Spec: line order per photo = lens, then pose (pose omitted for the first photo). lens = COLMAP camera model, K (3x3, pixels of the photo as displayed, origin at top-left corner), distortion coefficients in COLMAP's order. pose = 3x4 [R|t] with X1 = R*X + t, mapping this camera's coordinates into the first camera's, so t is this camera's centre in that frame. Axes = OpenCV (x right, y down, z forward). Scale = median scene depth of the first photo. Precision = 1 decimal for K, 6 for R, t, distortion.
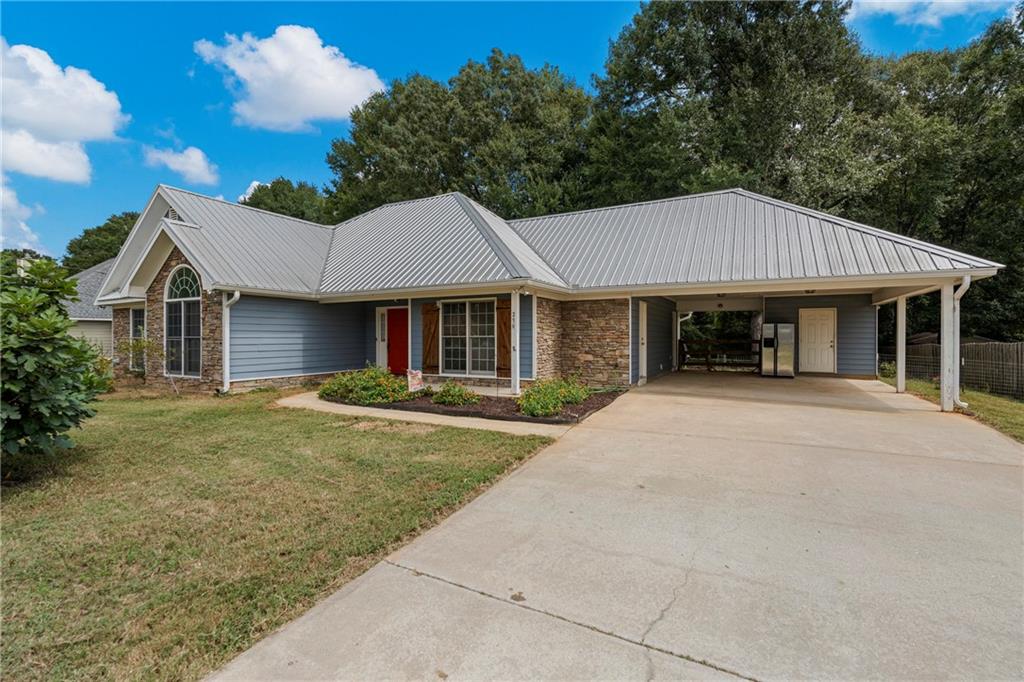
lens RADIAL K [[466.0, 0, 504.4], [0, 466.0, 339.7], [0, 0, 1]] dist [0.003151, 0.000232]
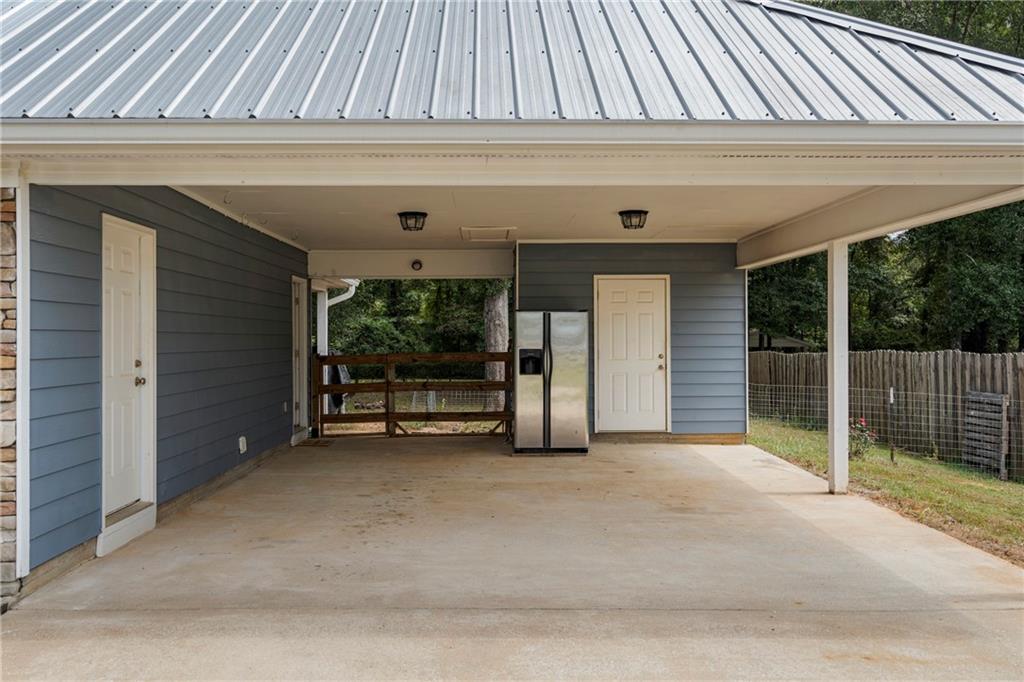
lens RADIAL K [[857.3, 0, 511.0], [0, 857.3, 339.3], [0, 0, 1]] dist [0.002586, 0.000194]
pose [[0.865764, -0.008034, 0.500388, 0.145928], [0.010185, 0.999947, -0.001567, -0.007614], [-0.500349, 0.006454, 0.865800, 0.289180]]
